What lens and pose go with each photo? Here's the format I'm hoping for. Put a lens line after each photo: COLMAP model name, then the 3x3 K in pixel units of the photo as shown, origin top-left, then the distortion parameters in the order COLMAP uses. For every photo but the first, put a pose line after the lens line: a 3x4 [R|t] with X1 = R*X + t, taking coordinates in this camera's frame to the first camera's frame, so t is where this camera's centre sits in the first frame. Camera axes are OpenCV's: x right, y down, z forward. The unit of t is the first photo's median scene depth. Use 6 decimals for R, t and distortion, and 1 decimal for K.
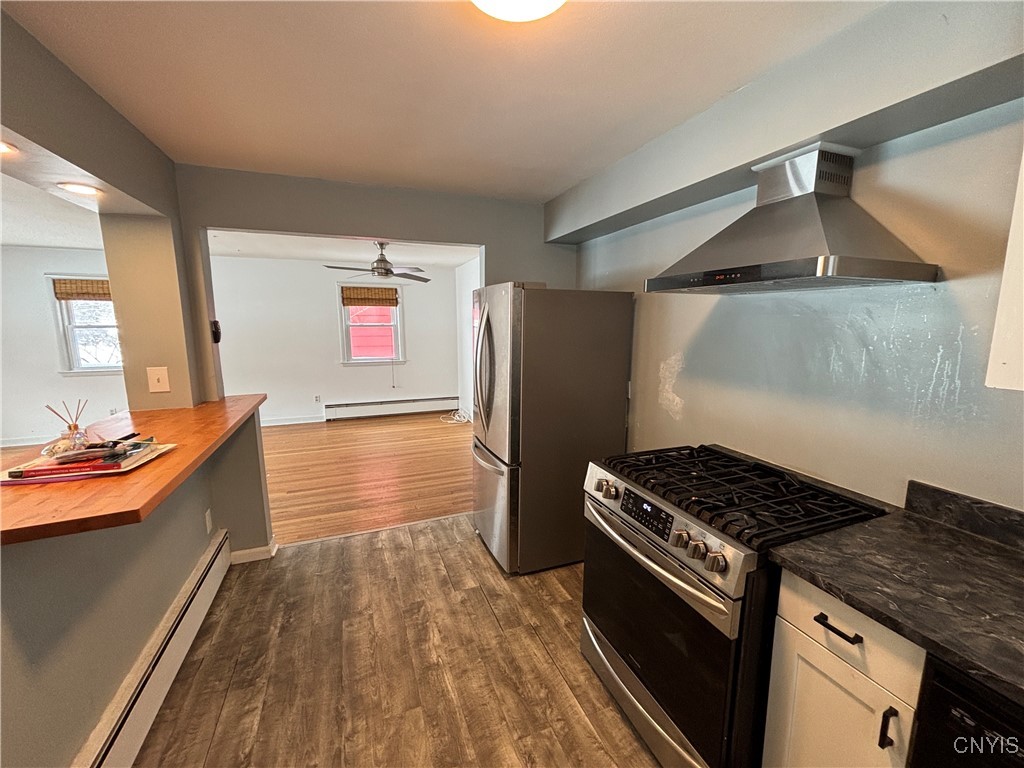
lens RADIAL K [[412.6, 0, 512.0], [0, 412.6, 384.0], [0, 0, 1]] dist [0.000264, 0.000079]
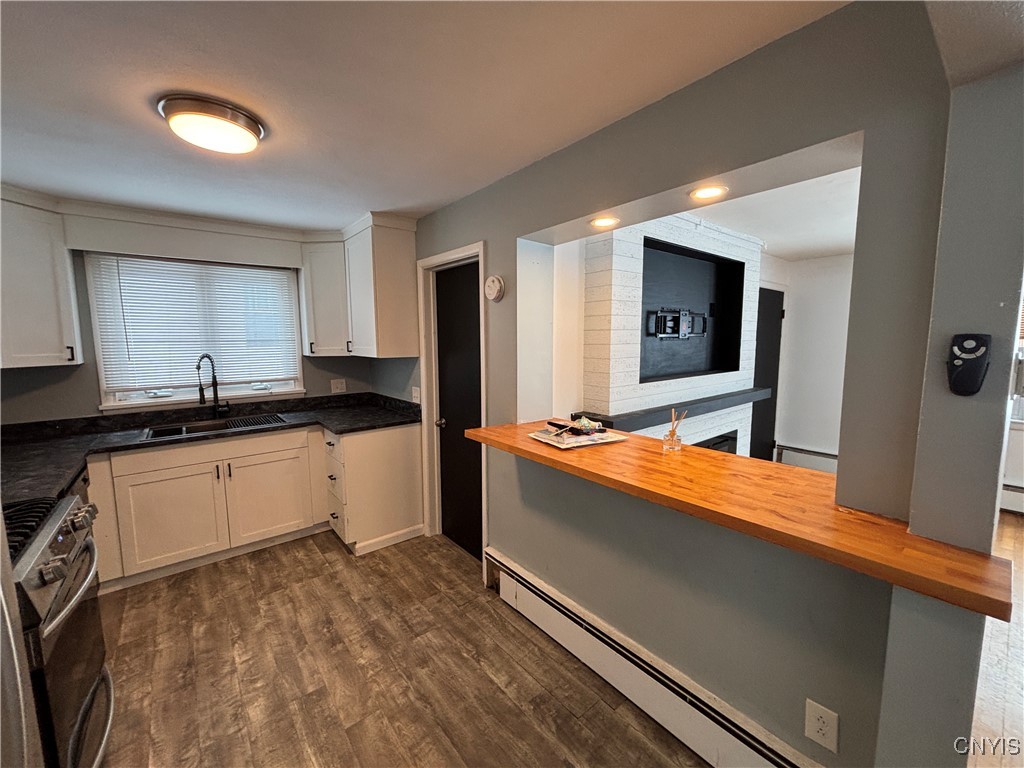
lens RADIAL K [[412.7, 0, 513.0], [0, 412.7, 381.7], [0, 0, 1]] dist [0.001320, 0.000195]
pose [[-0.952710, 0.039237, -0.301338, -0.325535], [-0.041345, 0.965671, 0.256457, -0.278633], [0.301056, 0.256788, -0.918382, 1.751585]]
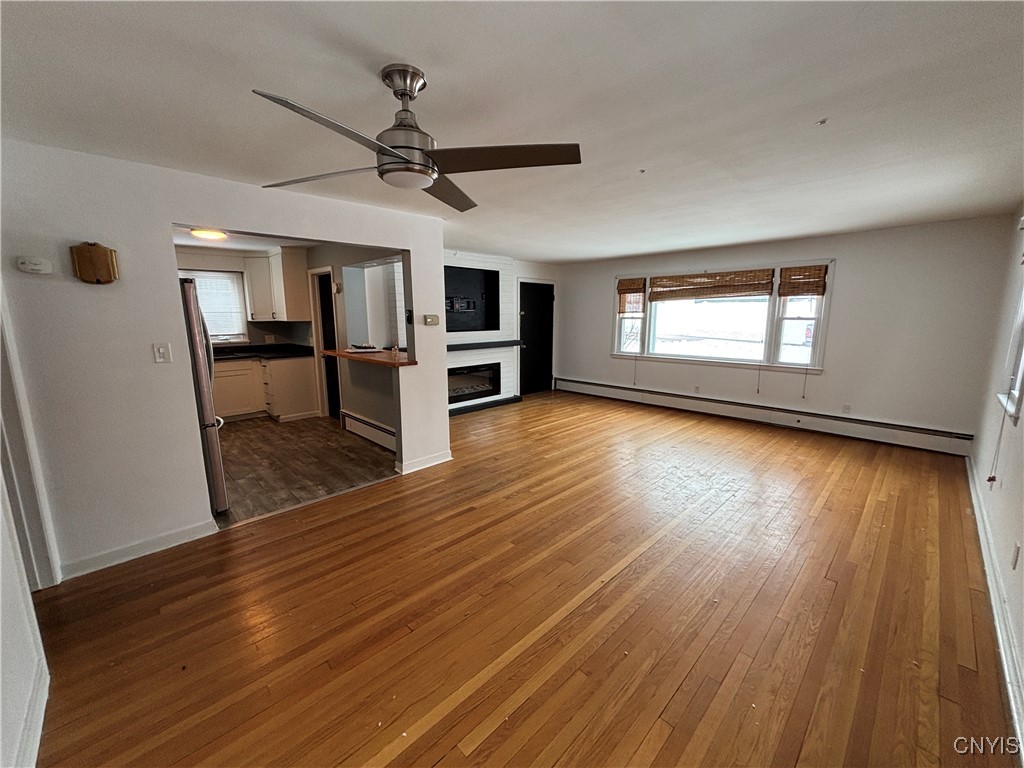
lens RADIAL K [[407.1, 0, 513.1], [0, 407.1, 383.9], [0, 0, 1]] dist [0.000733, -0.000049]
pose [[-0.918456, 0.071081, -0.389083, -0.666320], [-0.059232, 0.947907, 0.312993, -0.568640], [0.391062, 0.310516, -0.866401, 3.696076]]
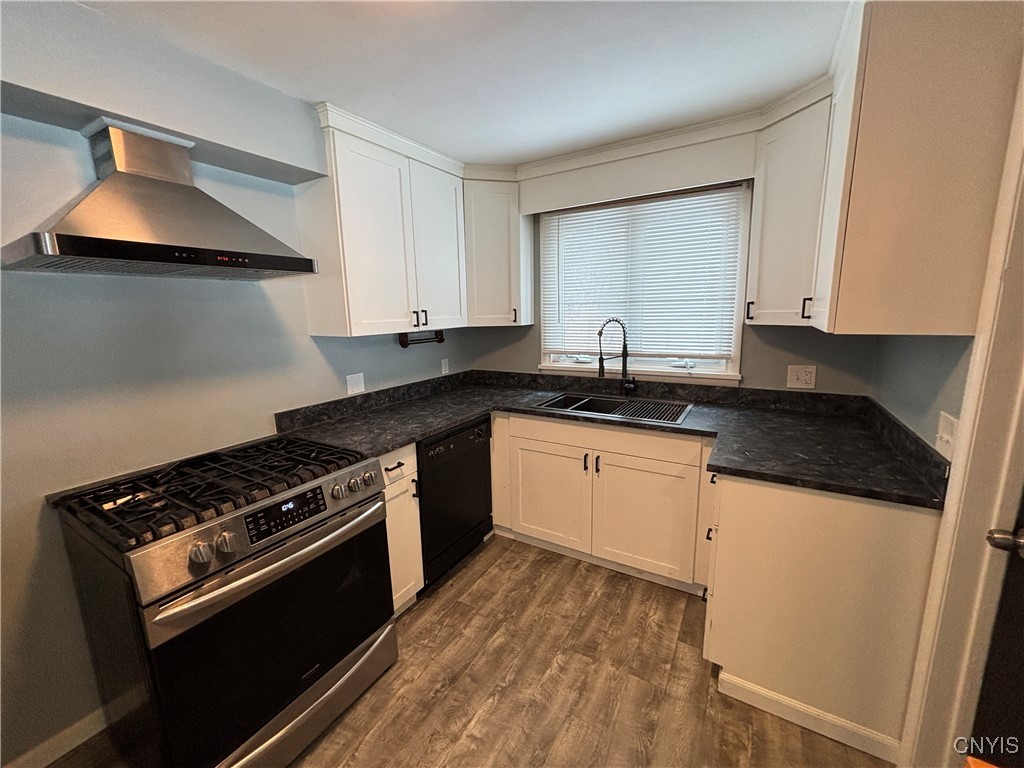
lens RADIAL K [[411.2, 0, 513.8], [0, 411.2, 383.1], [0, 0, 1]] dist [0.003269, 0.000363]
pose [[-0.610970, -0.125885, 0.781581, -0.555577], [0.148889, 0.951386, 0.269623, -0.112733], [-0.777526, 0.281101, -0.562526, 0.878364]]
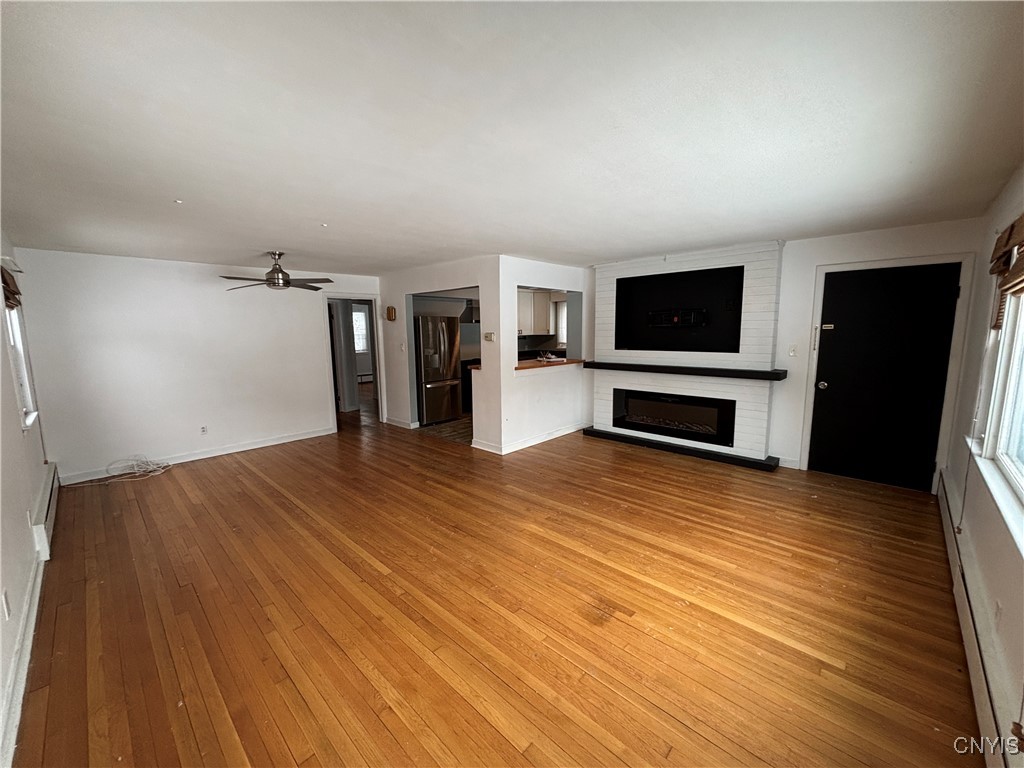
lens RADIAL K [[407.1, 0, 513.1], [0, 407.1, 383.9], [0, 0, 1]] dist [0.000733, -0.000049]
pose [[-0.420968, -0.115859, 0.899646, -3.869367], [0.159443, 0.966915, 0.199130, -0.393062], [-0.892953, 0.227269, -0.388567, 2.481558]]
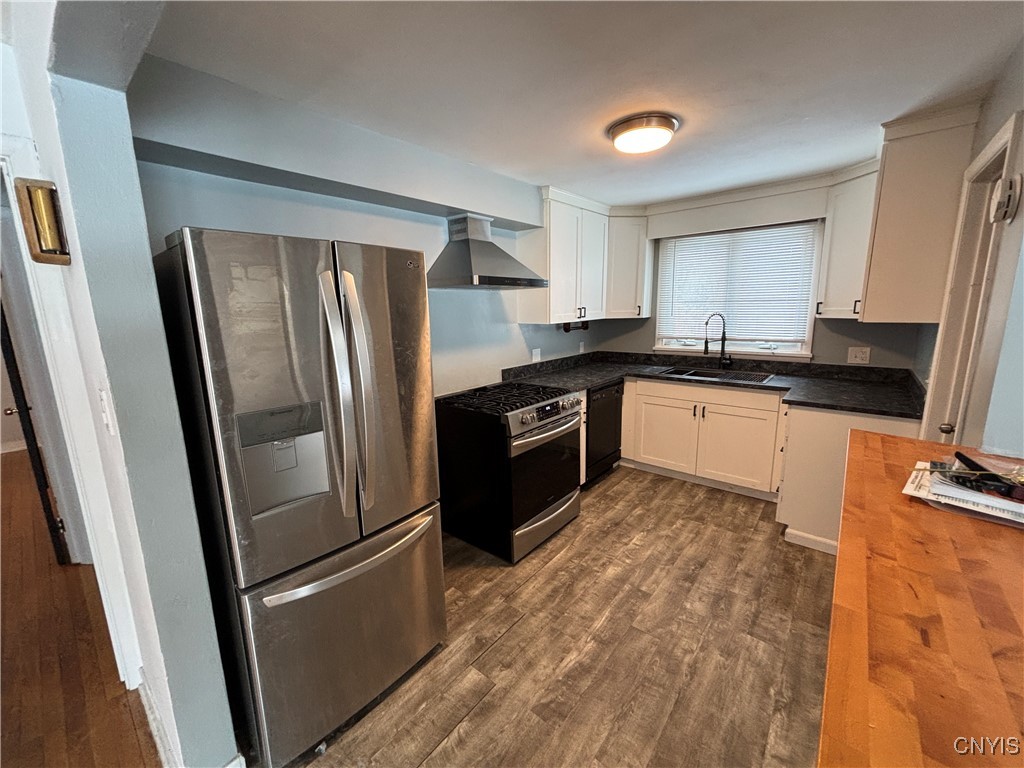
lens RADIAL K [[412.7, 0, 513.0], [0, 412.7, 381.7], [0, 0, 1]] dist [0.001320, 0.000195]
pose [[-0.478744, -0.149410, 0.865148, -0.954525], [0.160053, 0.954047, 0.253331, -0.244456], [-0.863242, 0.259750, -0.432831, 1.577180]]
